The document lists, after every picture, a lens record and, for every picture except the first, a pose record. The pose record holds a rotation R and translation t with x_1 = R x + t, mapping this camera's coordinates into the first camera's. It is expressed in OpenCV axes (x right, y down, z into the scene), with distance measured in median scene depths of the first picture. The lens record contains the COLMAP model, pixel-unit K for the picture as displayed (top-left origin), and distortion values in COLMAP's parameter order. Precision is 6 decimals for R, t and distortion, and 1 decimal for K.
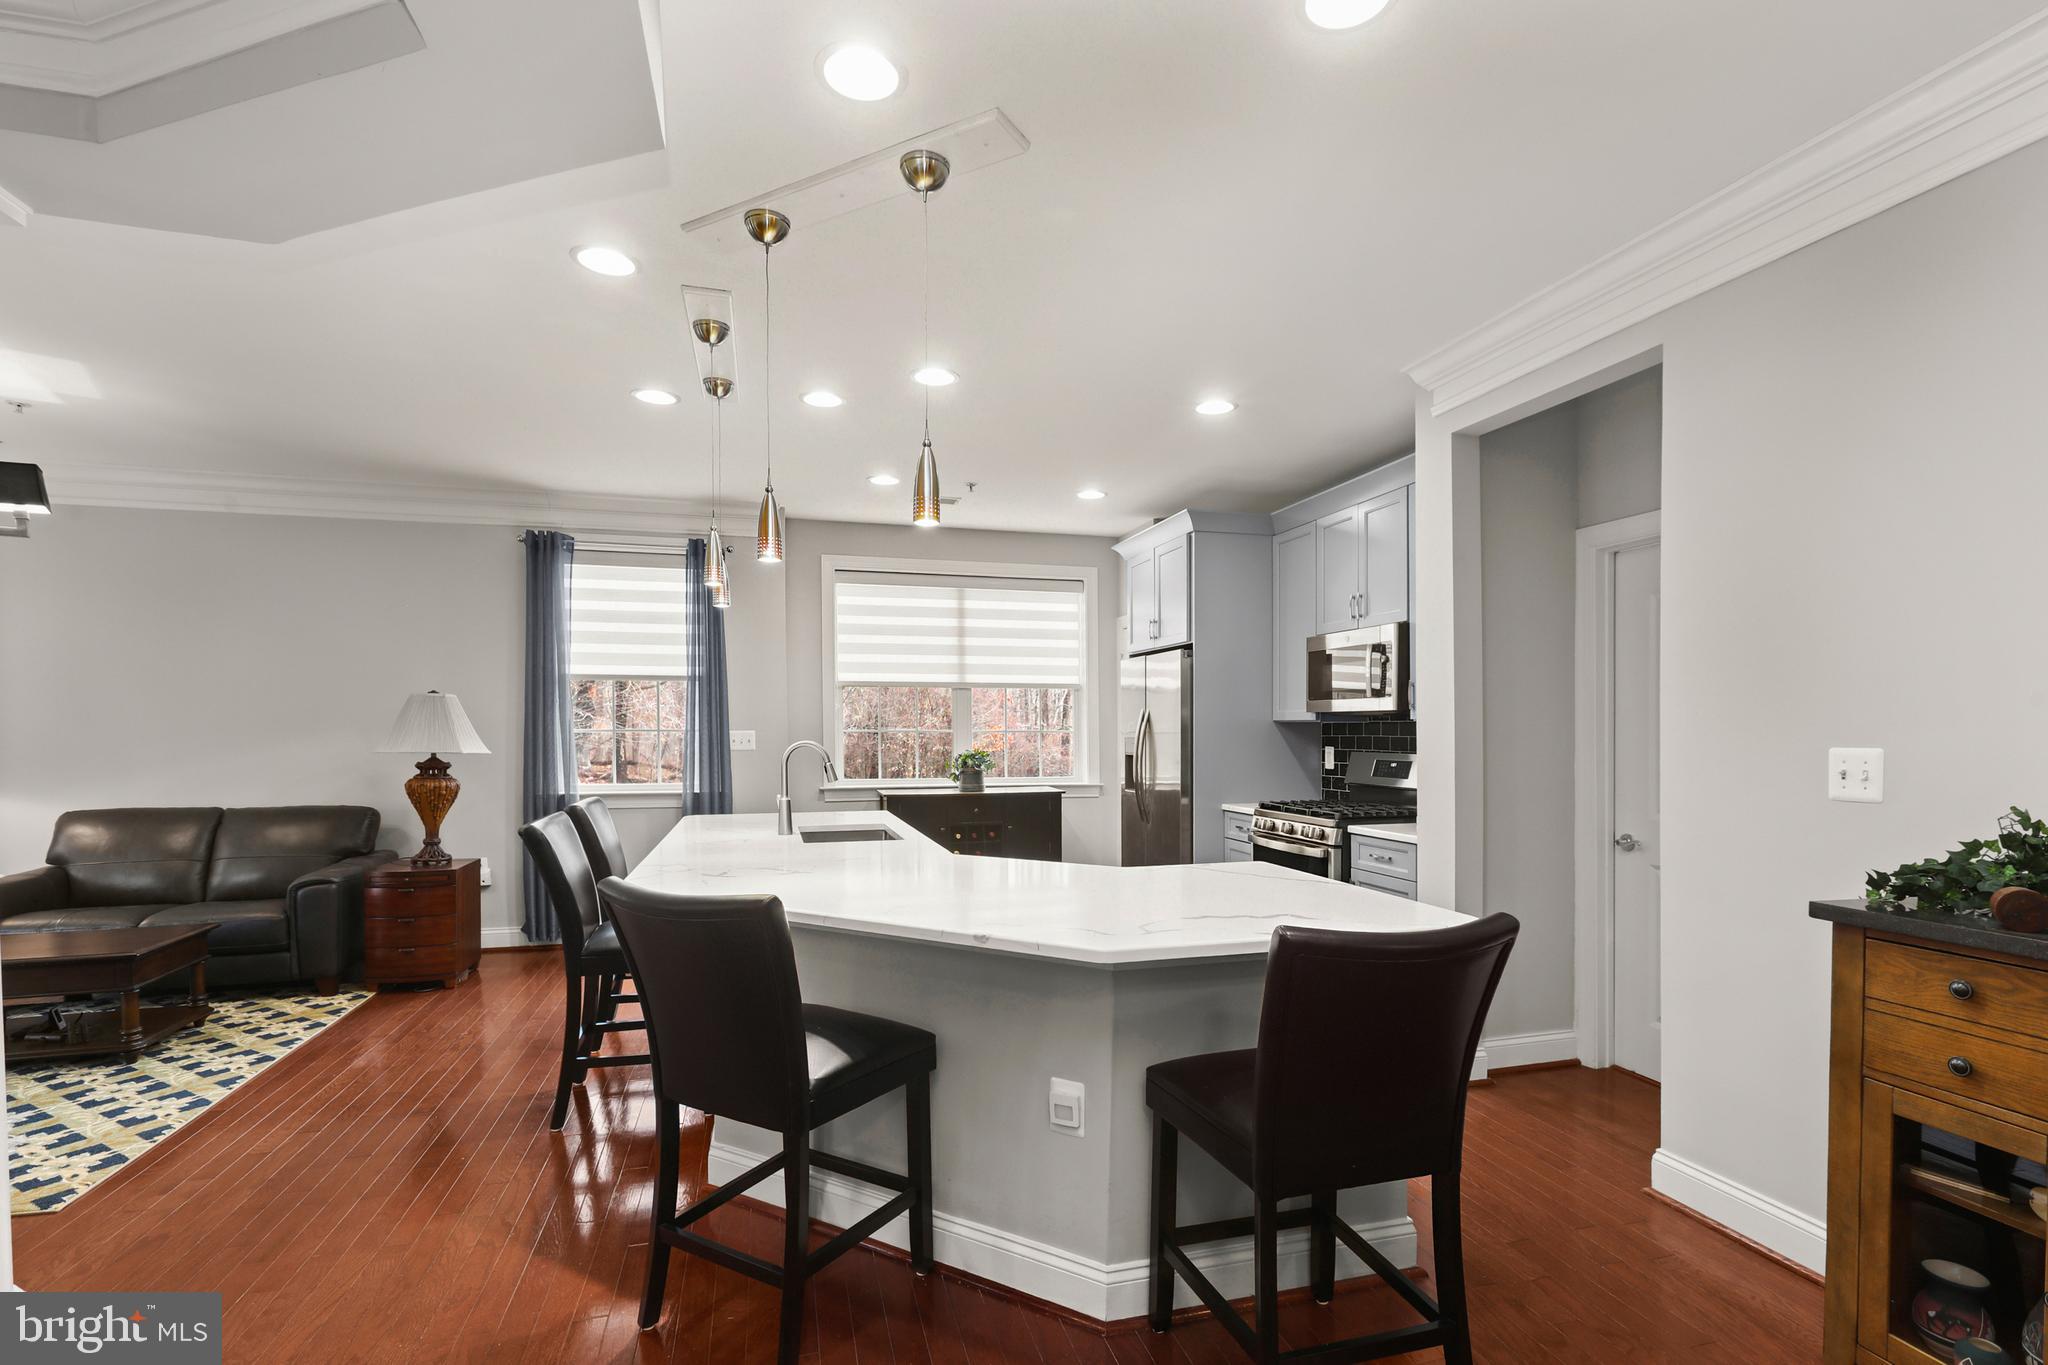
lens RADIAL K [[954.1, 0, 1024.1], [0, 954.1, 754.7], [0, 0, 1]] dist [0.000547, 0.000532]
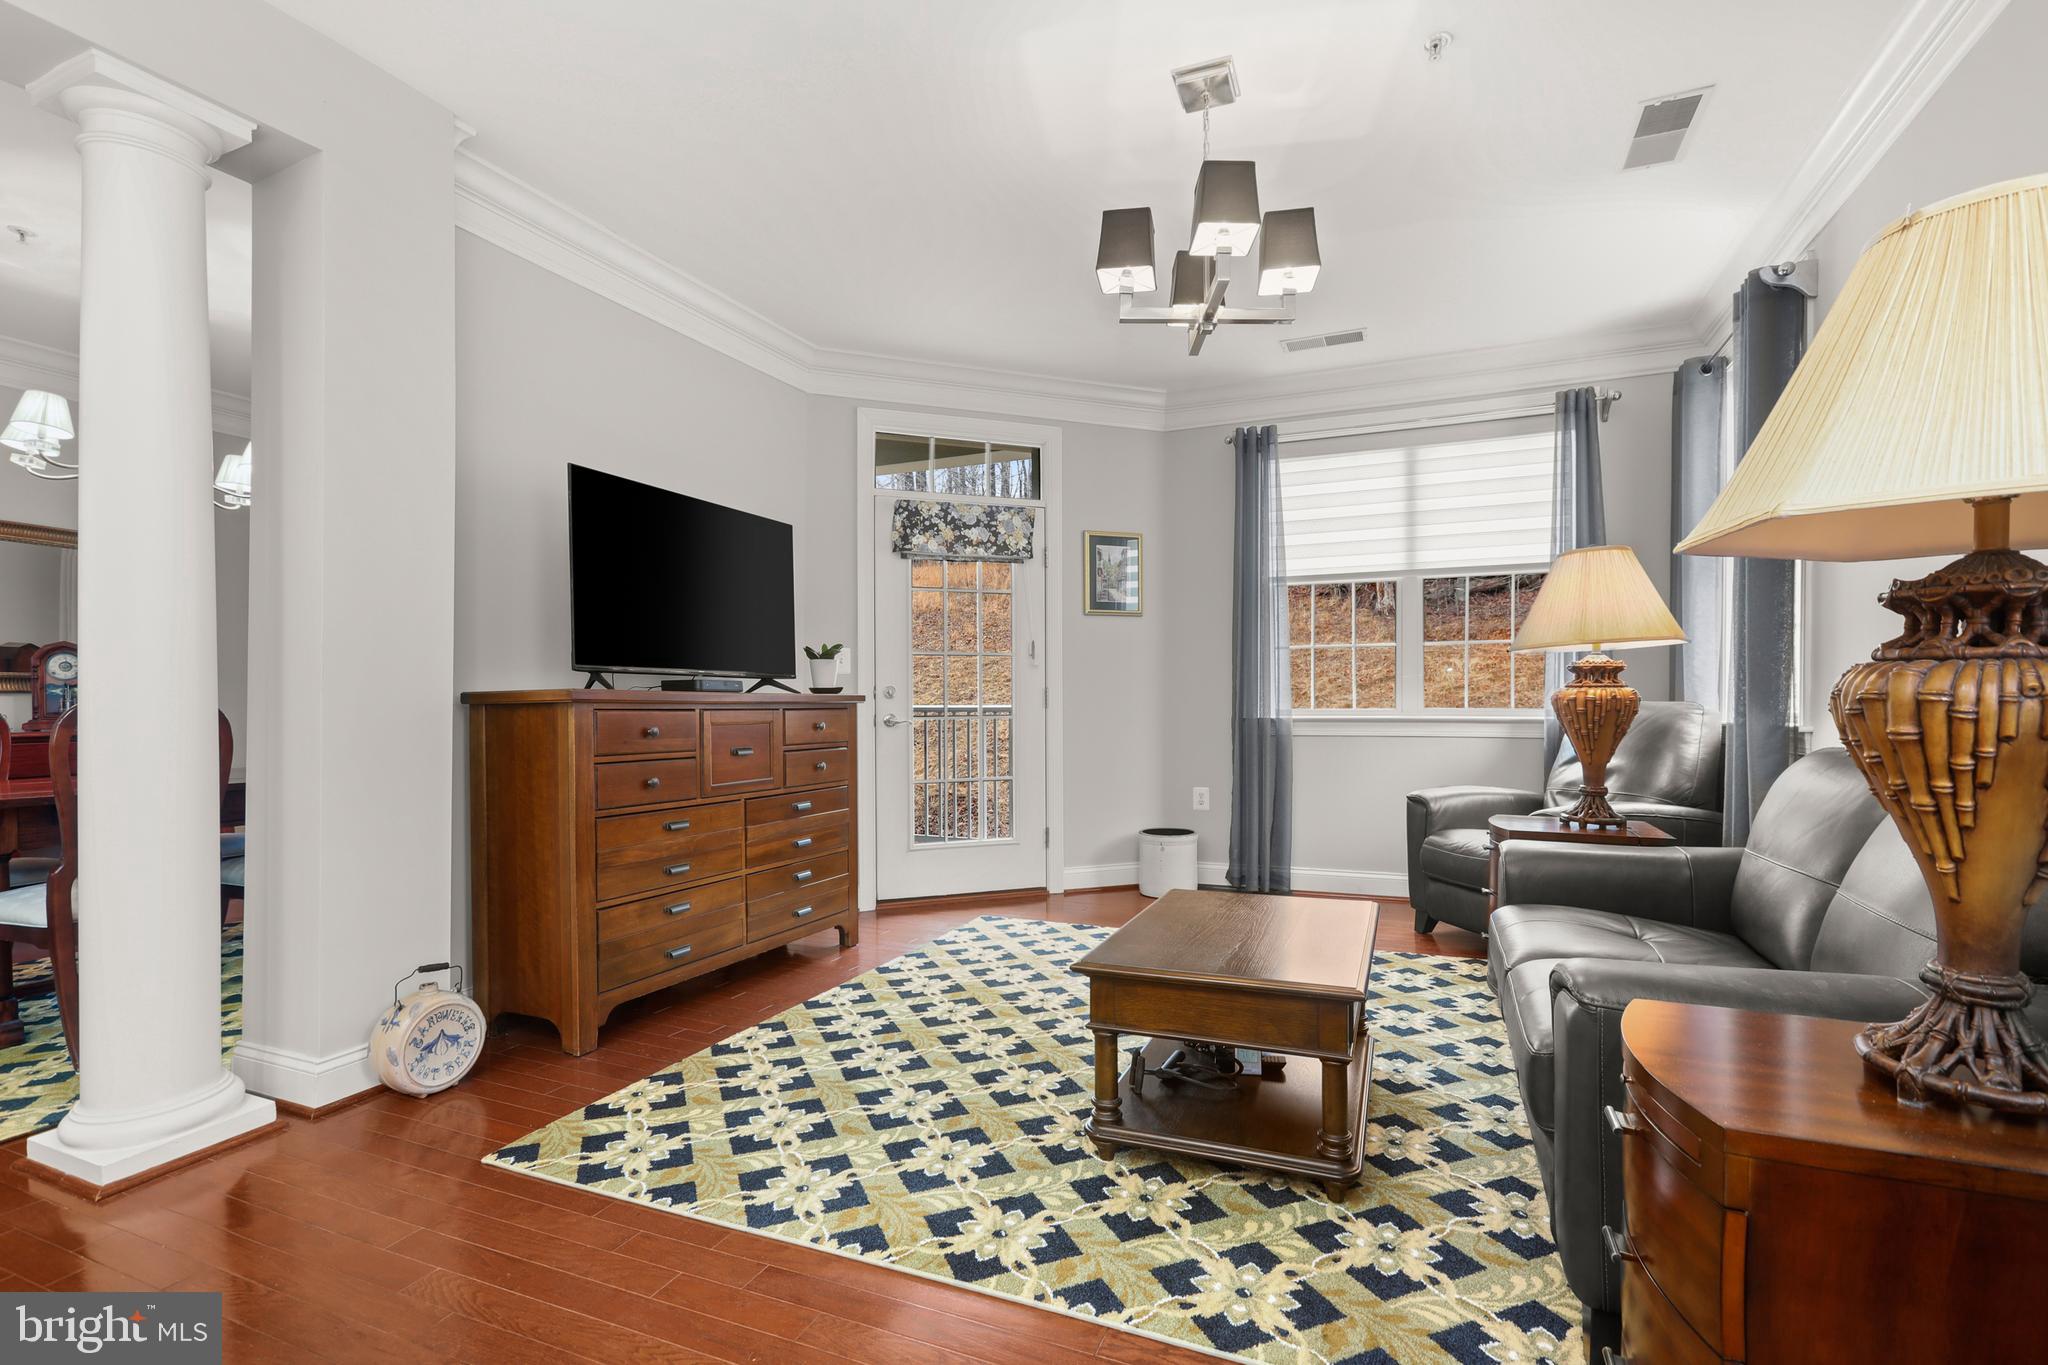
lens RADIAL K [[942.4, 0, 1025.6], [0, 942.4, 706.3], [0, 0, 1]] dist [-0.002654, 0.000159]
pose [[-0.620378, 0.005956, -0.784280, -0.351891], [-0.012551, 0.999768, 0.017520, 0.034321], [0.784202, 0.020713, -0.620160, 0.980719]]
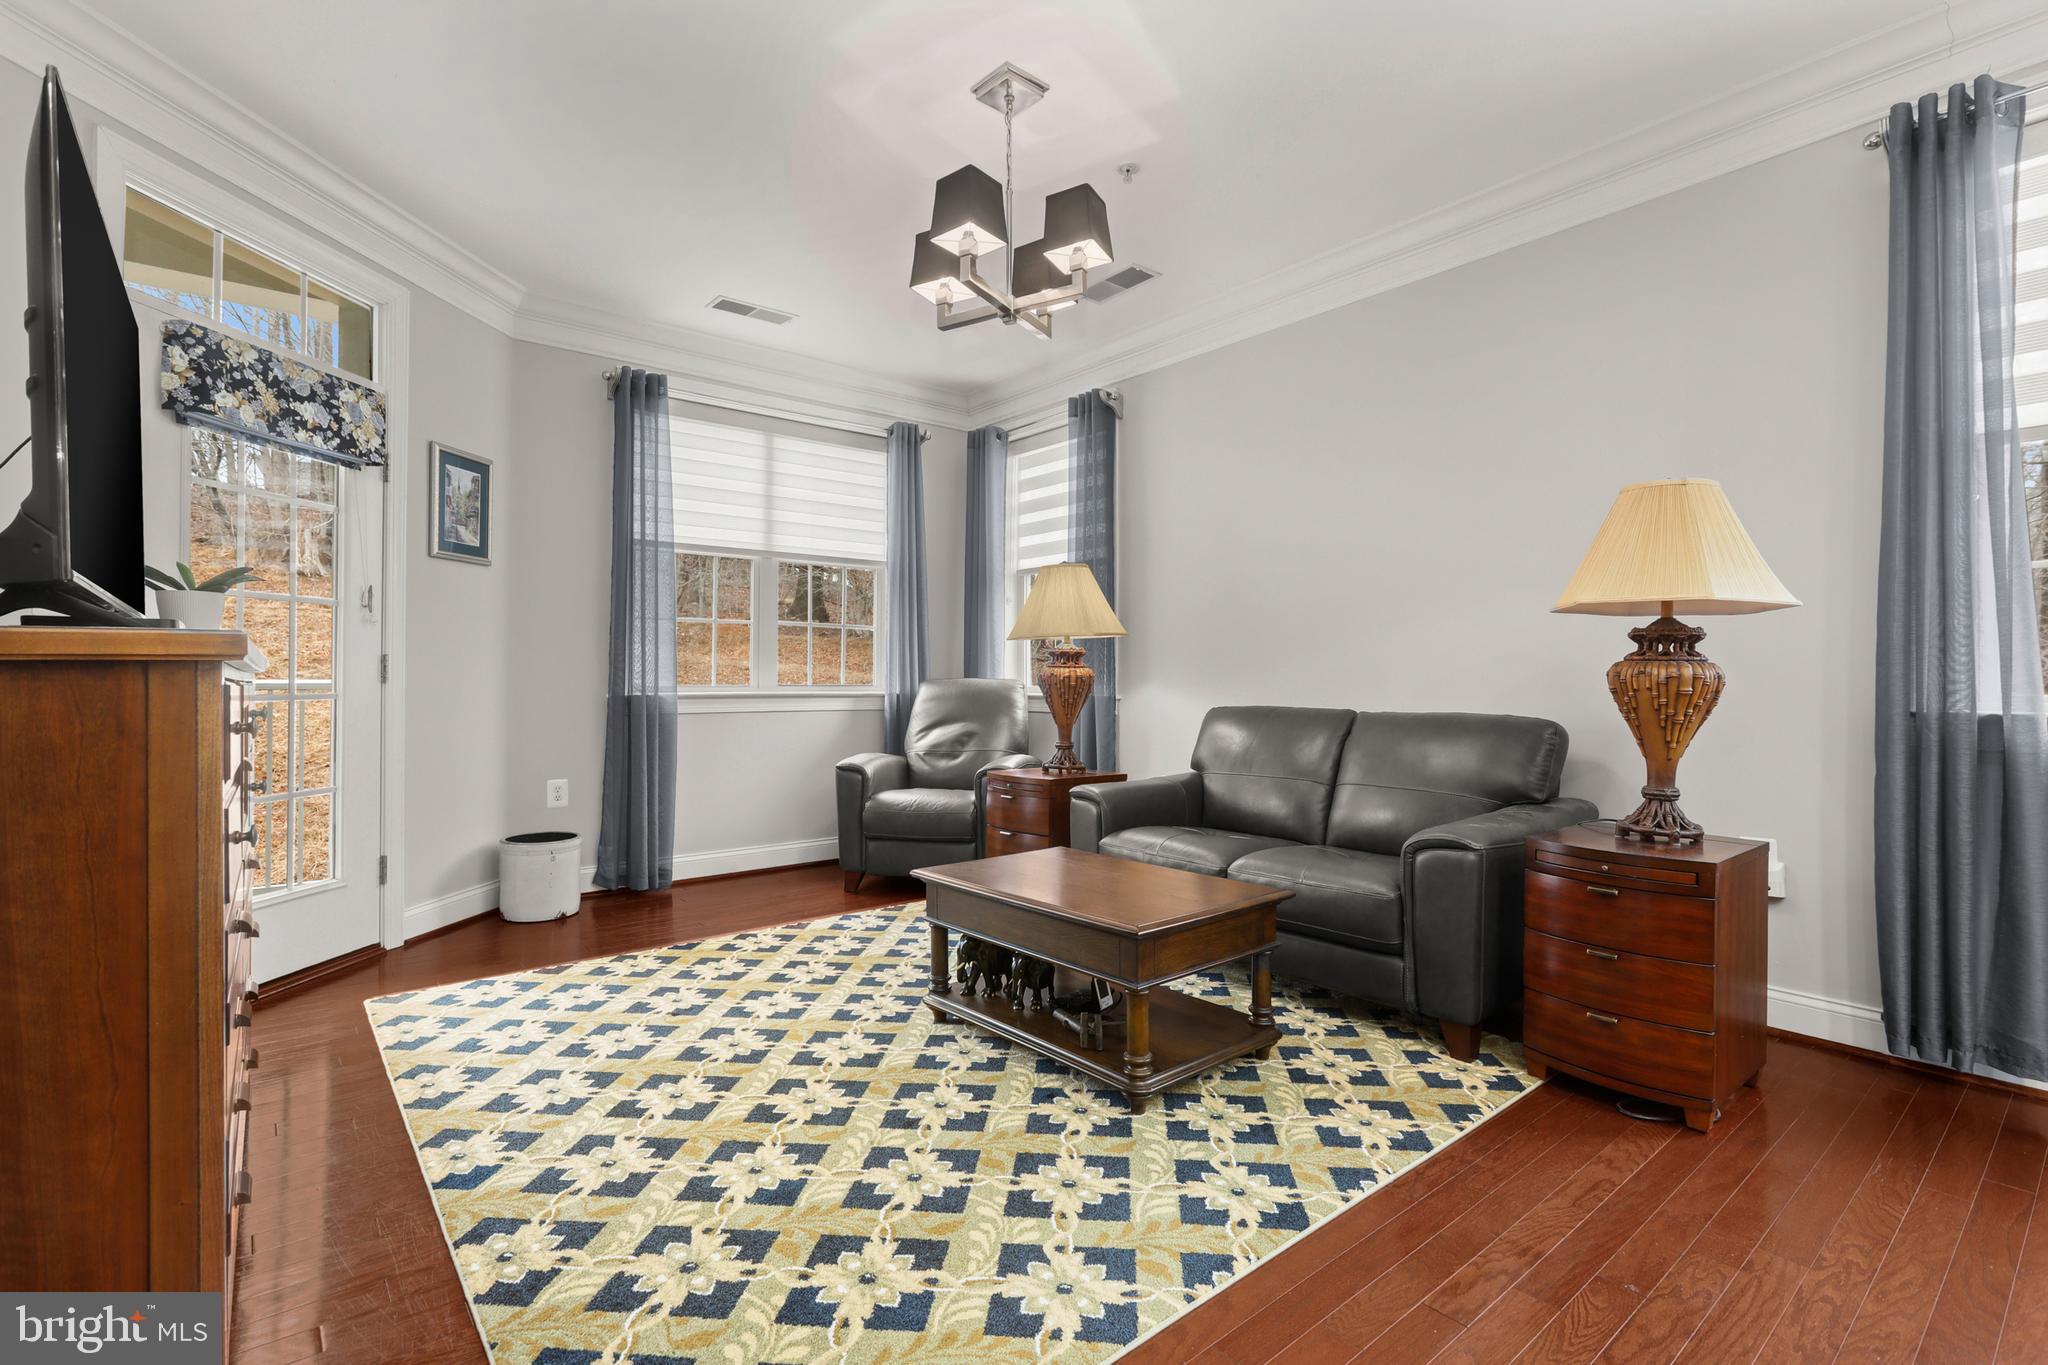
lens RADIAL K [[945.5, 0, 1025.2], [0, 945.5, 676.5], [0, 0, 1]] dist [-0.001306, 0.000787]
pose [[0.407807, -0.000799, -0.913068, -0.320694], [-0.021785, 0.999706, -0.010604, 0.045048], [0.912808, 0.024216, 0.407670, 0.519436]]
